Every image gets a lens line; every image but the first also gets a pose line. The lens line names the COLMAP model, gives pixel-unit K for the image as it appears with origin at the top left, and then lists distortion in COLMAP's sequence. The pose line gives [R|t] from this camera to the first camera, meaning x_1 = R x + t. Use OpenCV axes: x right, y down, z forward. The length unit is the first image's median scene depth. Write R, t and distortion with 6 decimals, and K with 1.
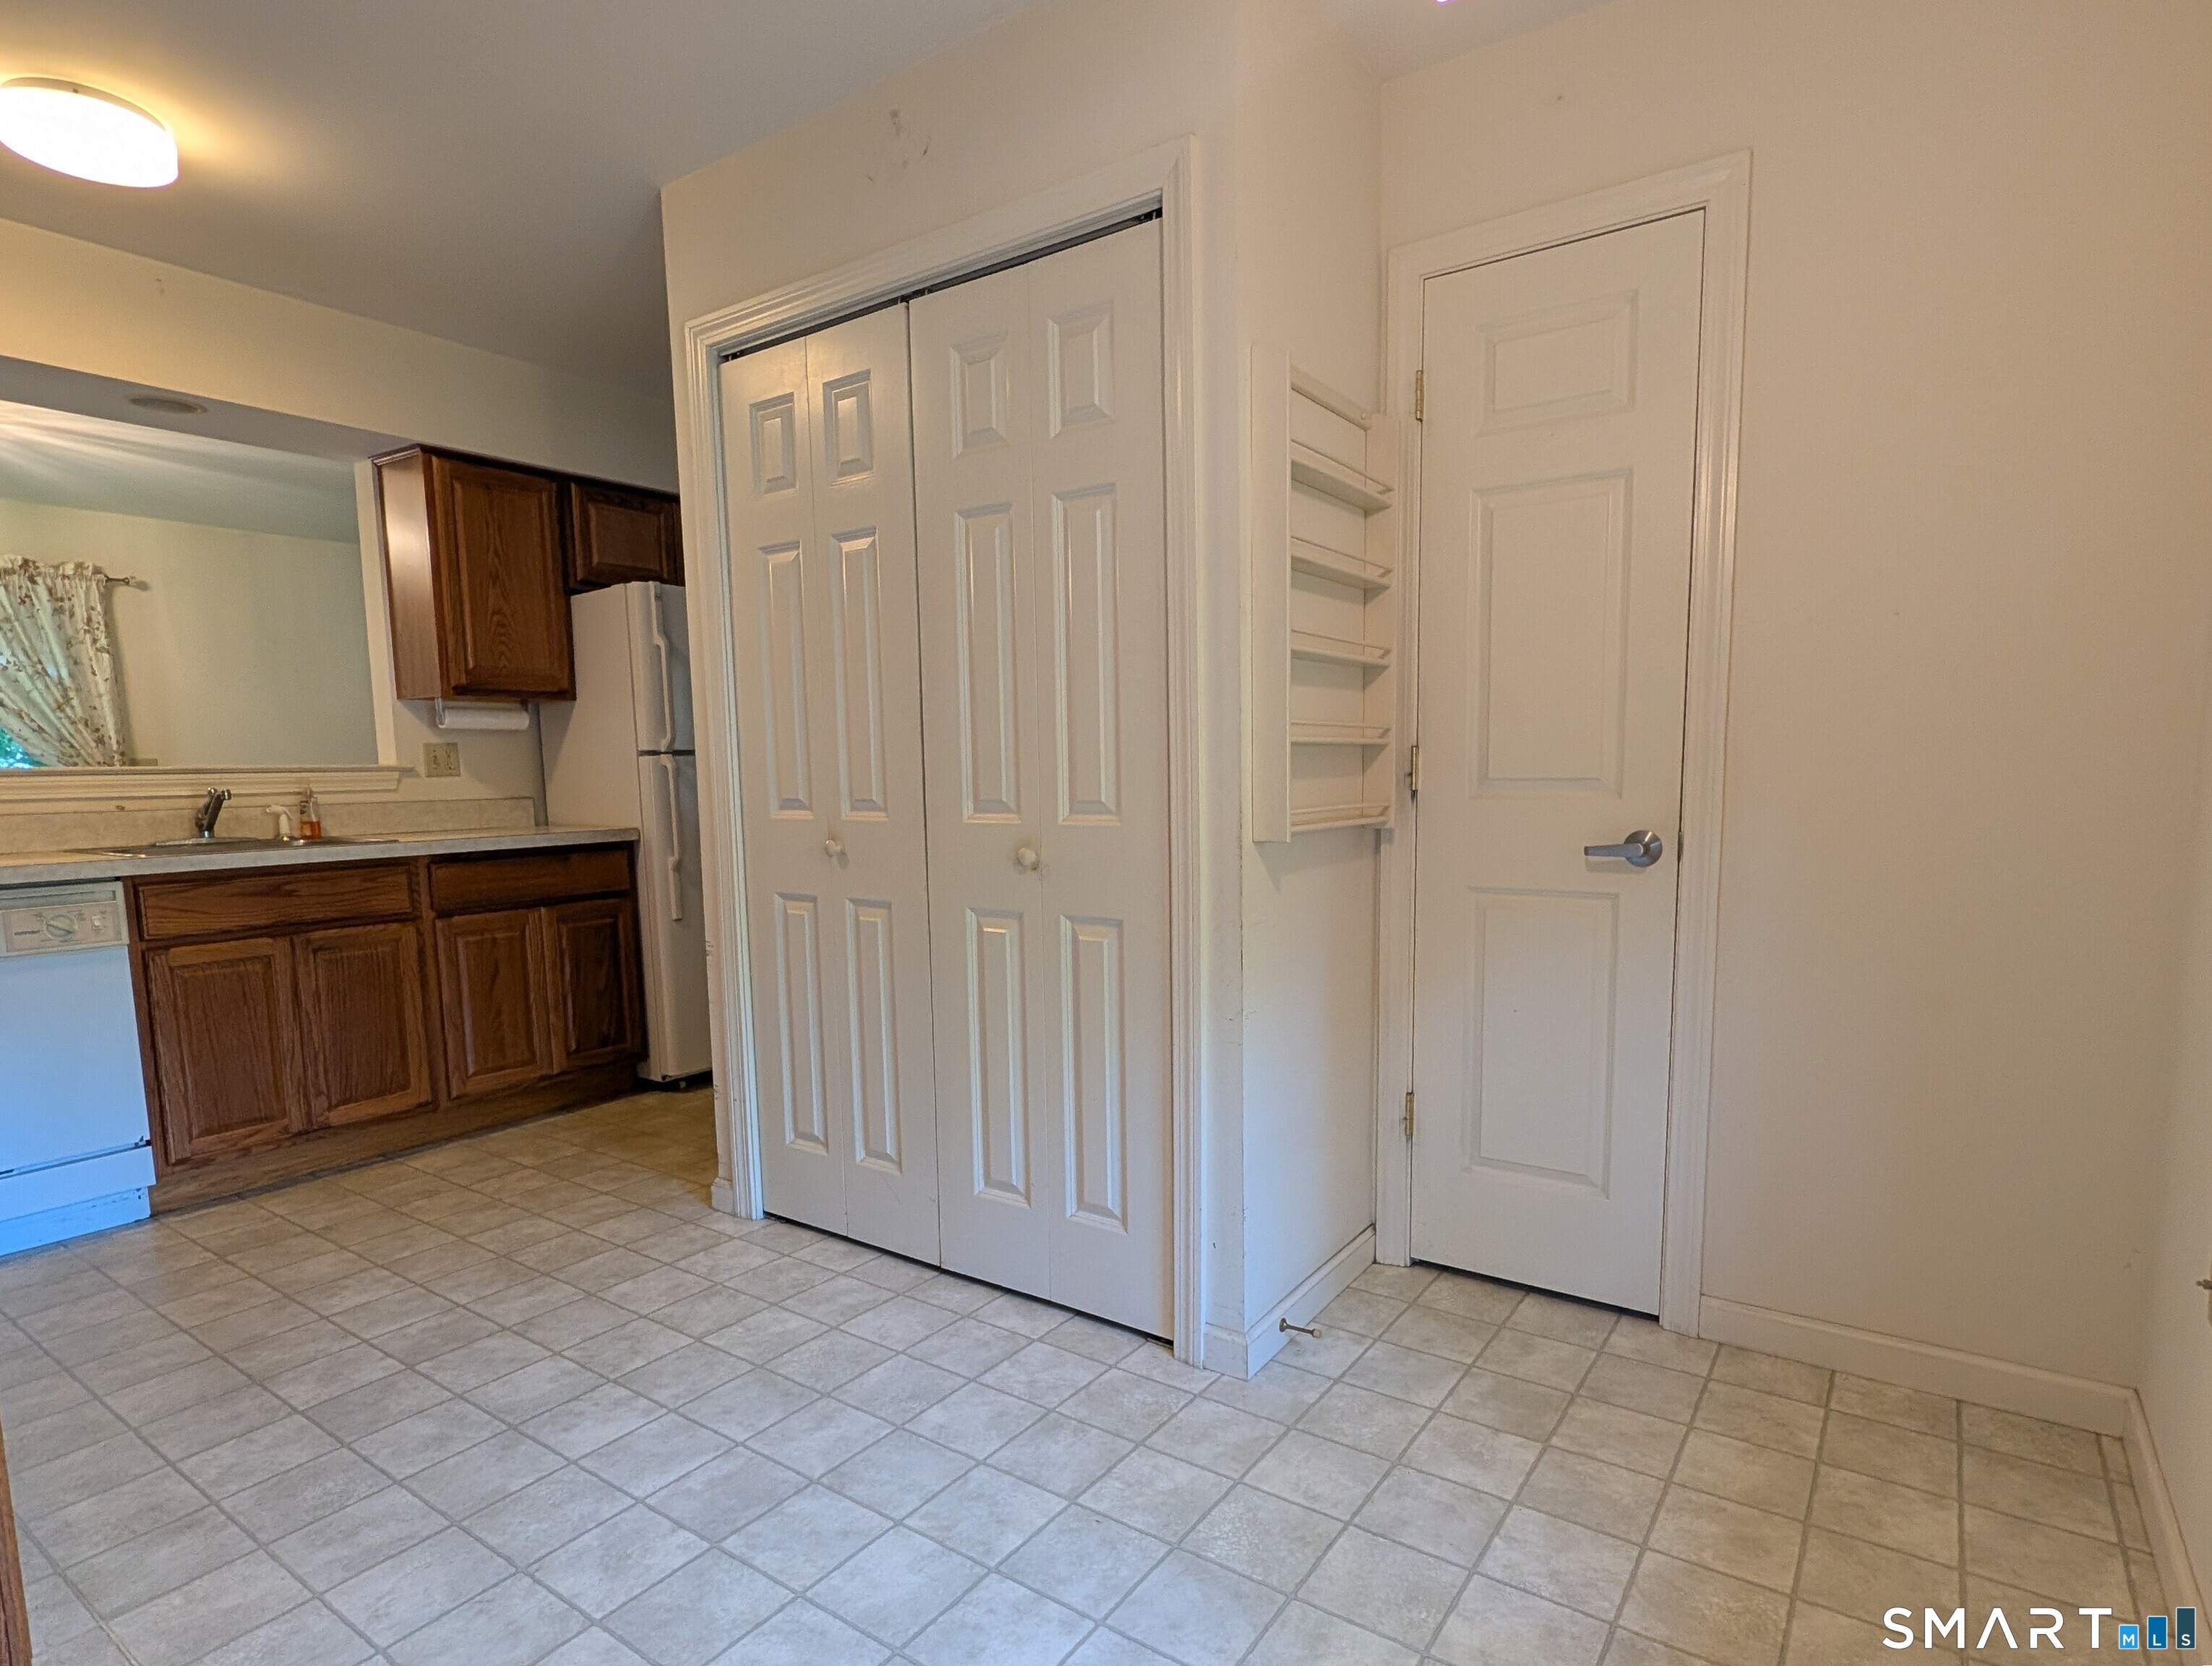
lens RADIAL K [[1183.7, 0, 1117.9], [0, 1183.7, 902.9], [0, 0, 1]] dist [-0.000836, -0.001497]
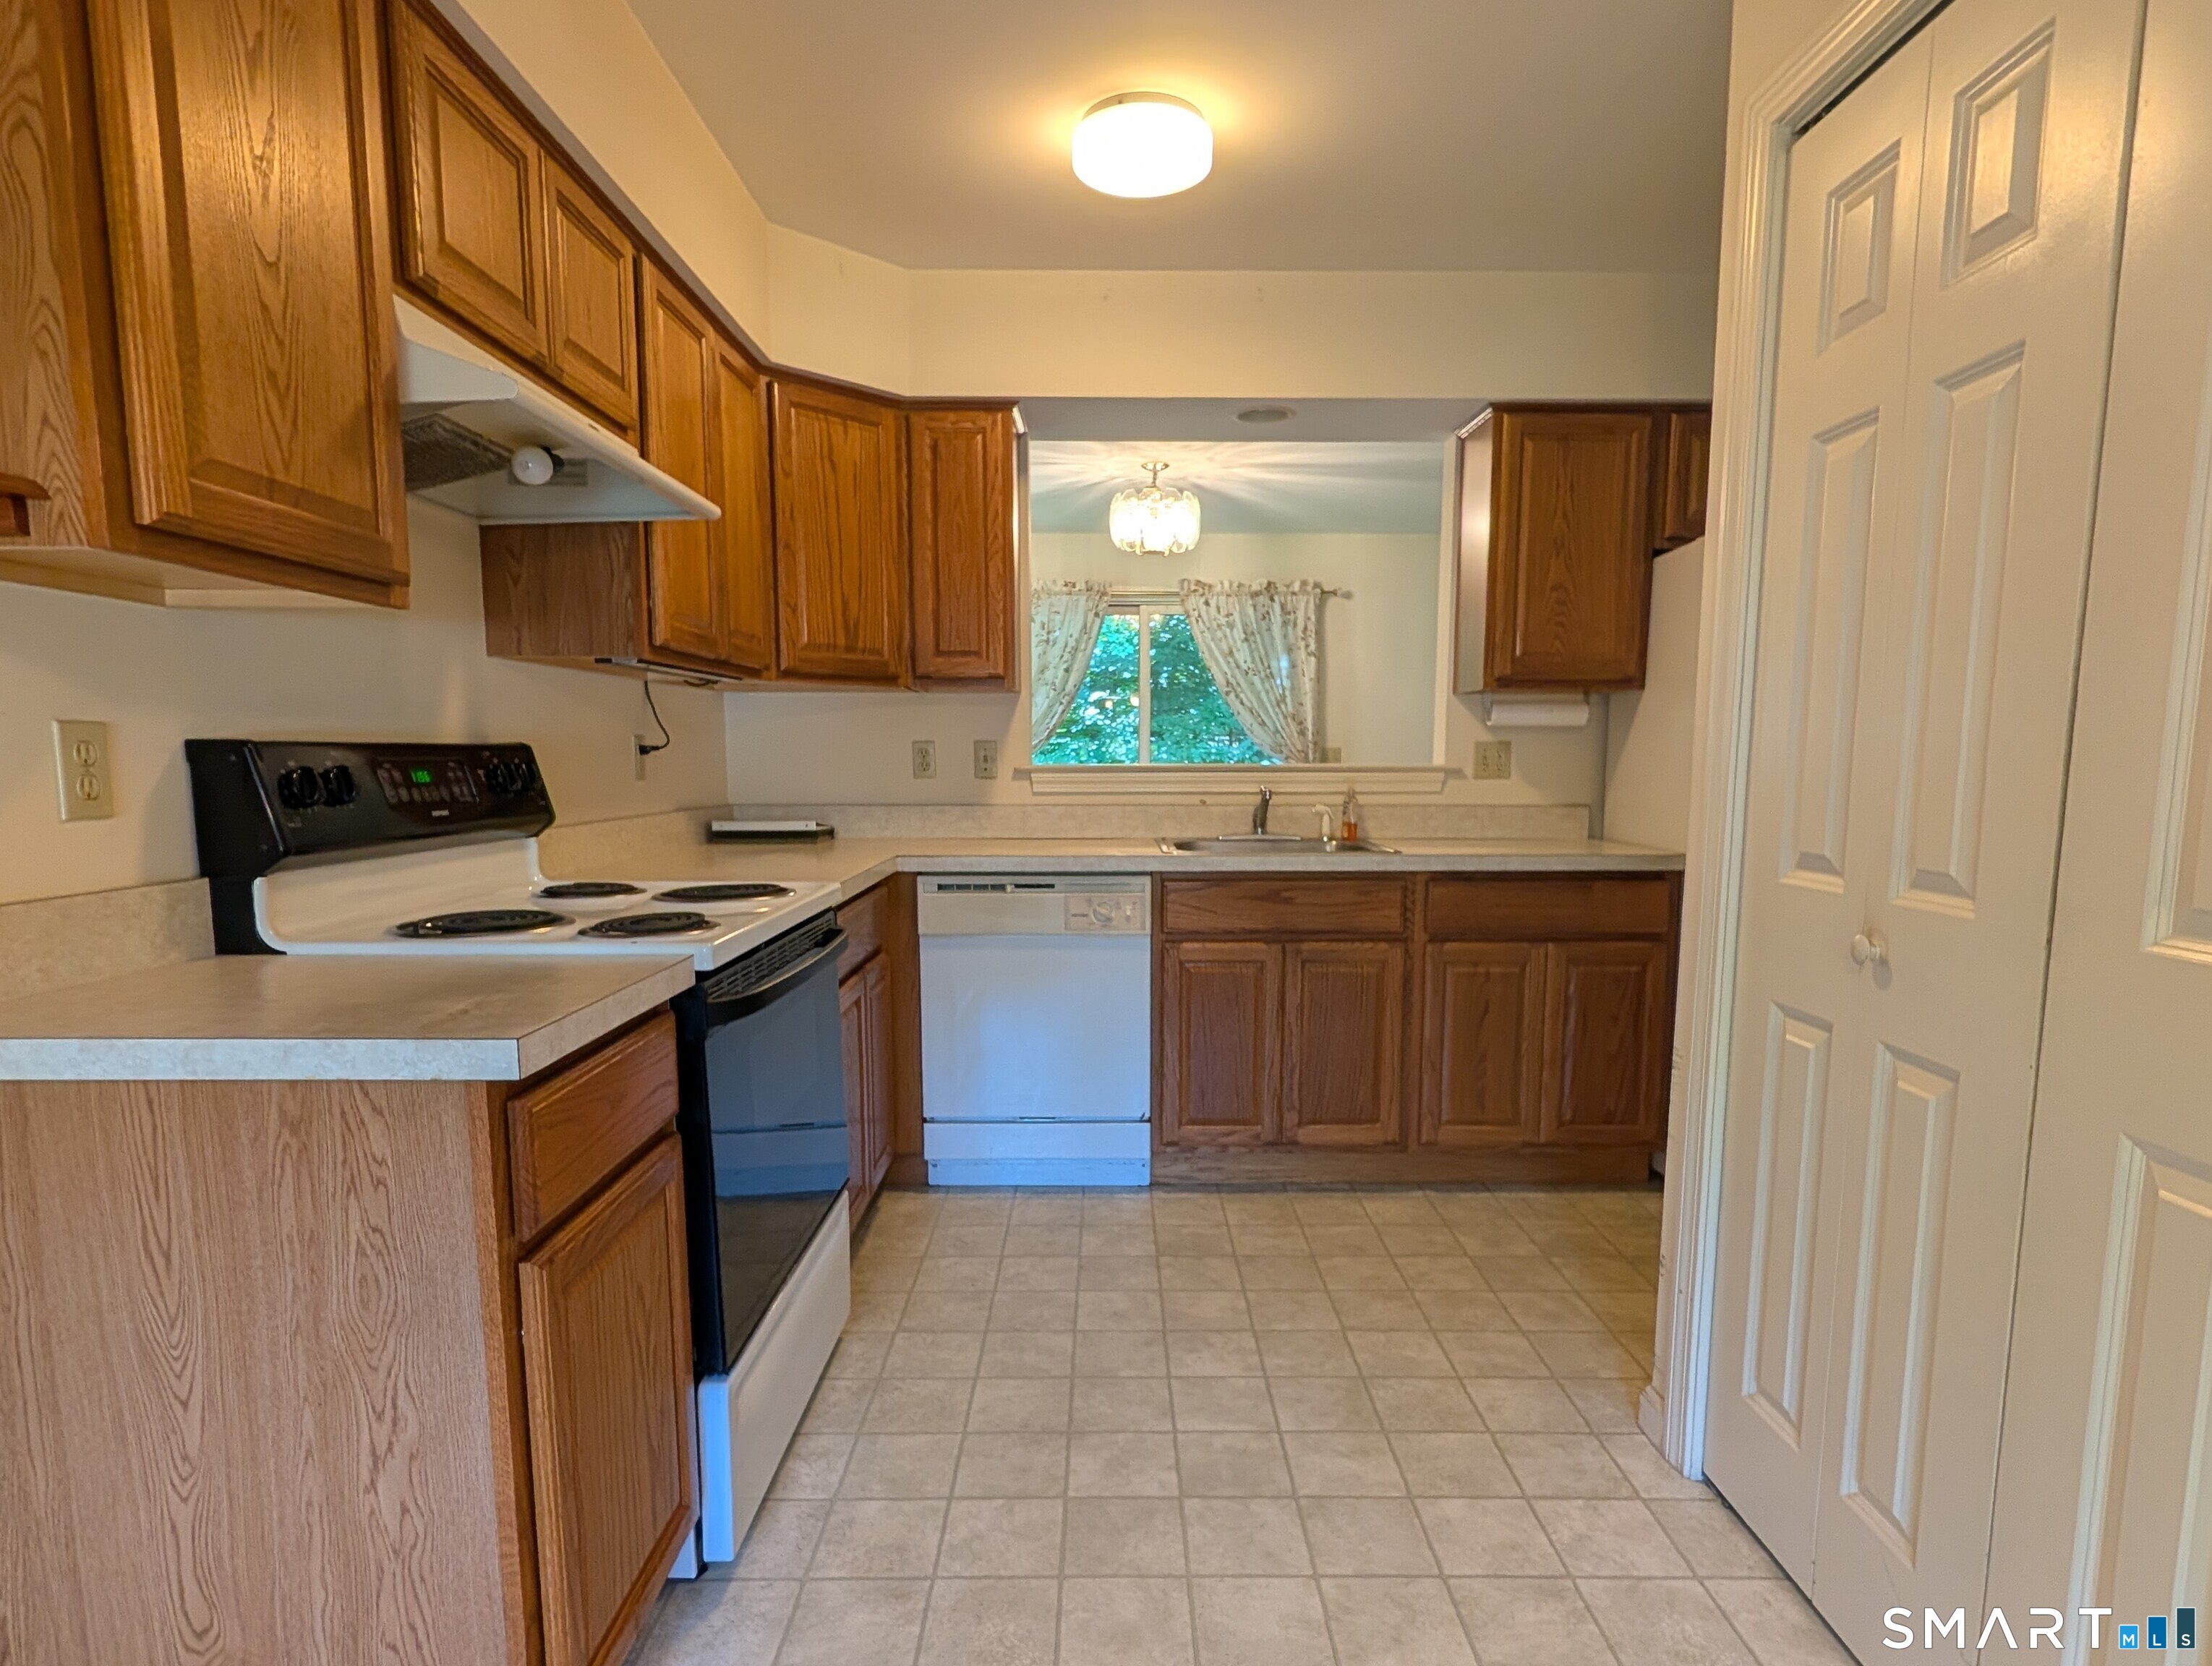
lens RADIAL K [[1187.5, 0, 1110.7], [0, 1187.5, 903.2], [0, 0, 1]] dist [0.003496, 0.000523]
pose [[0.571470, 0.117734, -0.812134, 0.008891], [-0.104212, 0.992054, 0.070486, -0.051853], [0.813979, 0.044353, 0.579198, 0.275818]]
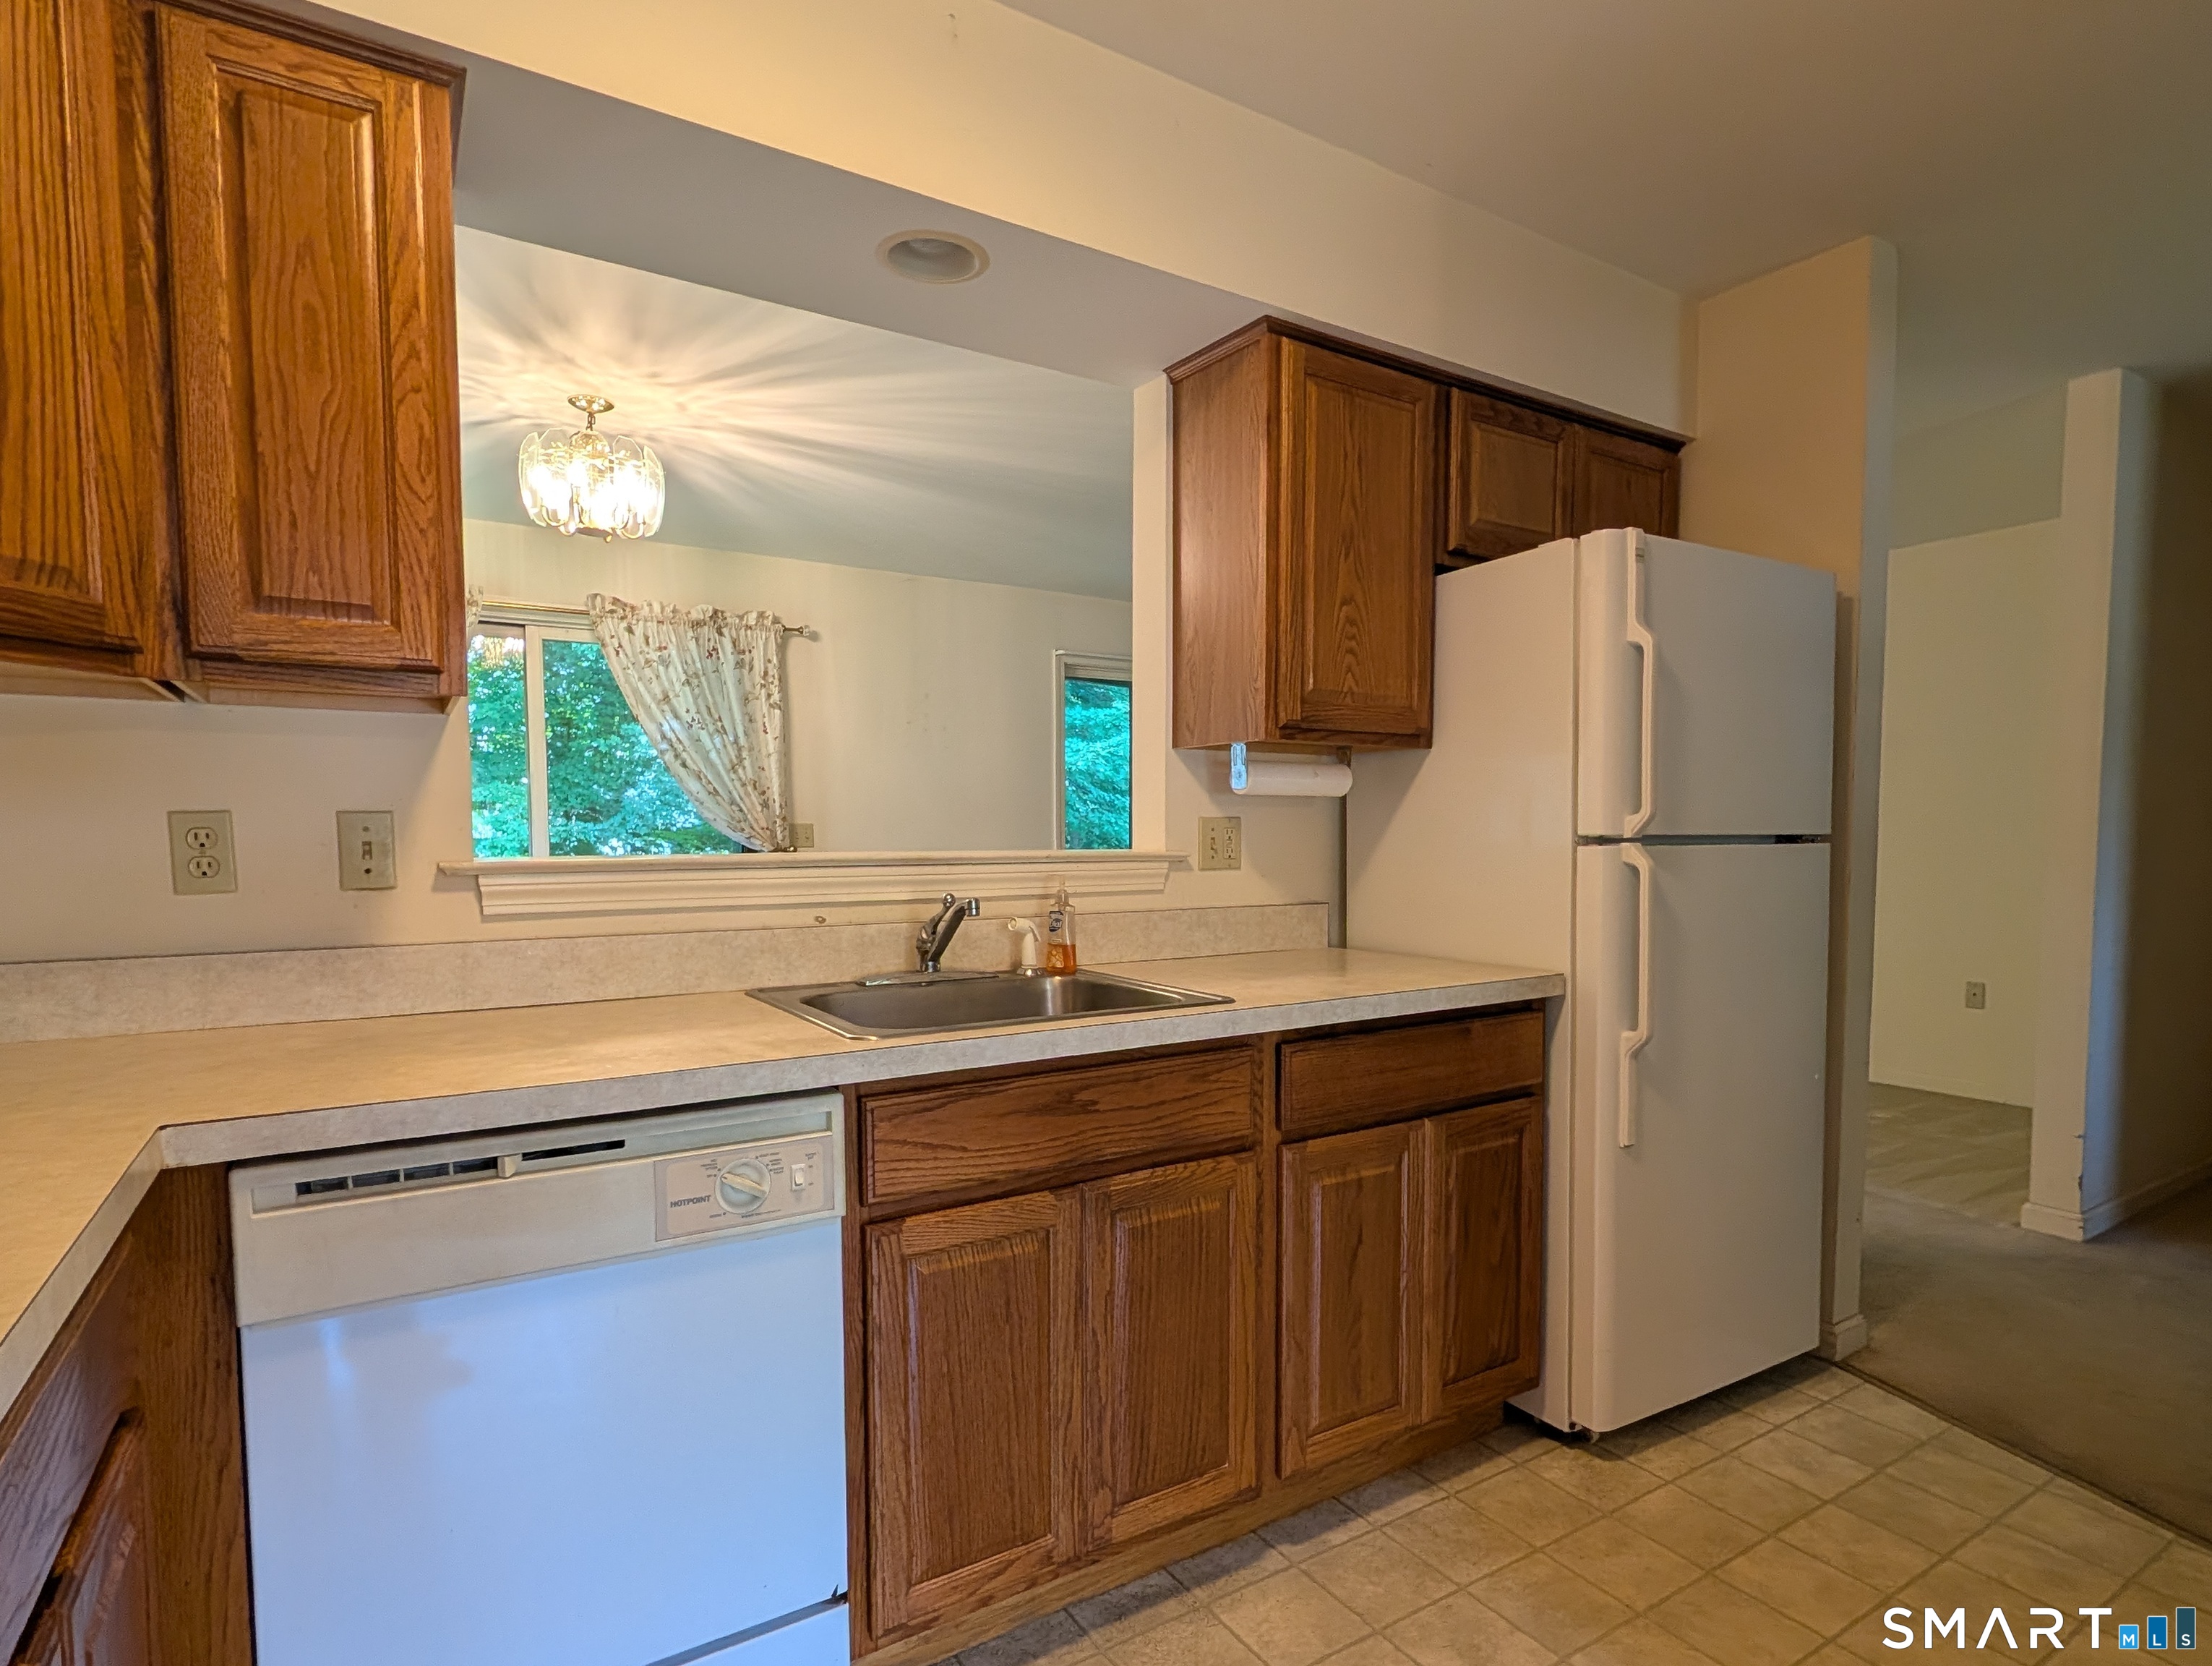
lens RADIAL K [[1150.0, 0, 1107.8], [0, 1150.0, 897.9], [0, 0, 1]] dist [-0.000184, 0.000115]
pose [[0.921313, 0.038160, -0.386945, -0.432179], [-0.058649, 0.997425, -0.041278, -0.070100], [0.384373, 0.060724, 0.921178, 0.458289]]
